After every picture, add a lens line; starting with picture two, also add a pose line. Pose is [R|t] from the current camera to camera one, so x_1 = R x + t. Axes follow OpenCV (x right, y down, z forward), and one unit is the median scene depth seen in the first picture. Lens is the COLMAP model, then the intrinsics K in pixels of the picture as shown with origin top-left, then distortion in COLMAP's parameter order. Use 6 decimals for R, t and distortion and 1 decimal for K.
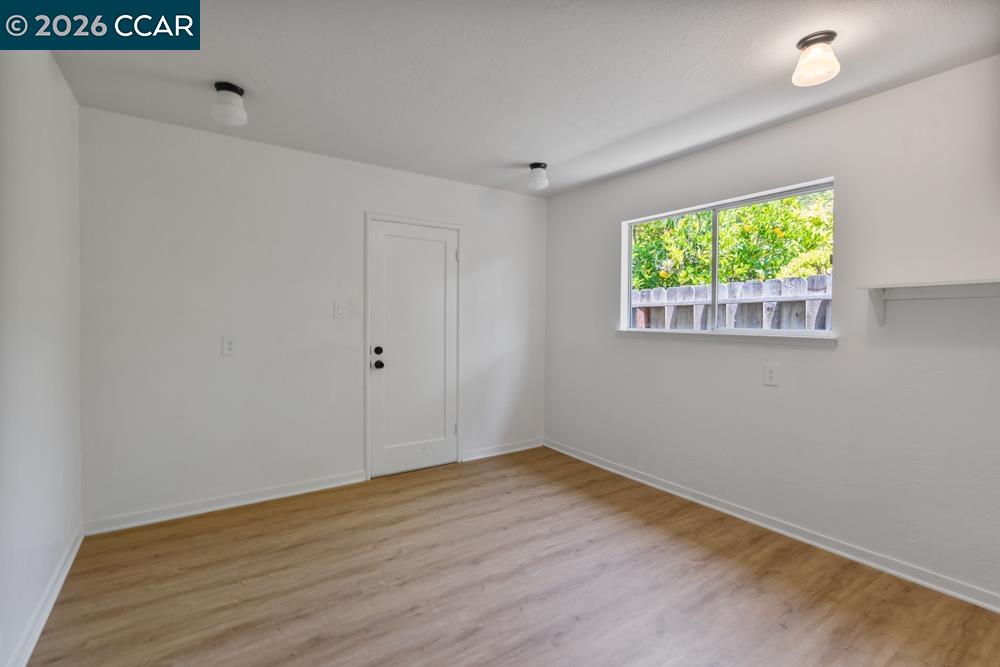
lens RADIAL K [[459.9, 0, 500.4], [0, 459.9, 309.8], [0, 0, 1]] dist [0.000089, -0.000084]
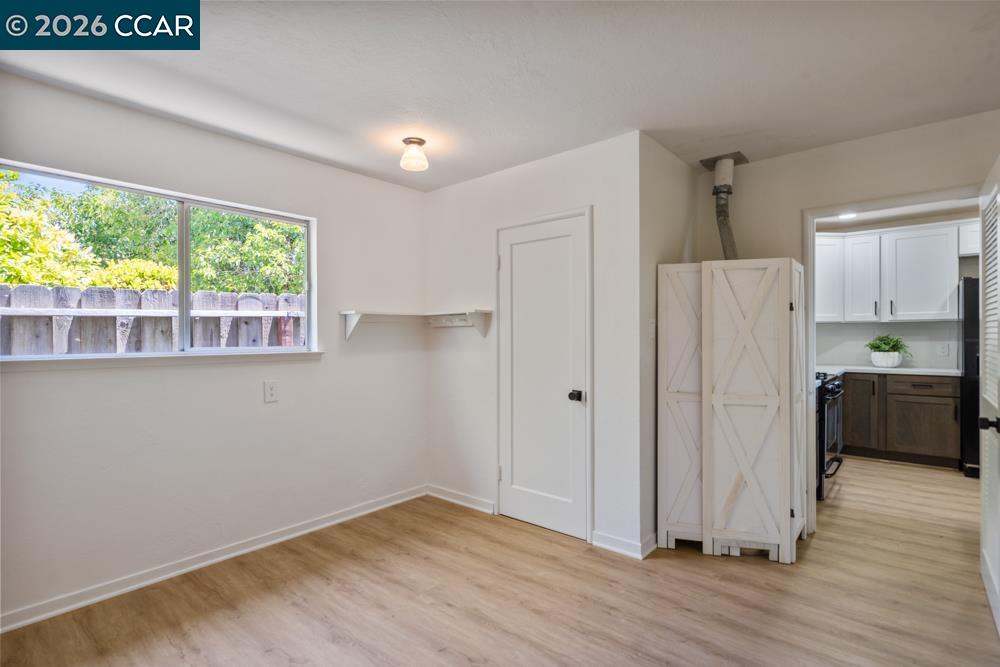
lens RADIAL K [[490.7, 0, 500.0], [0, 490.7, 333.5], [0, 0, 1]] dist [0.000121, 0.000288]
pose [[-0.259792, 0.001581, 0.965663, -0.576995], [-0.009524, 0.999946, -0.004199, 0.014020], [-0.965618, -0.010288, -0.259763, 0.791460]]
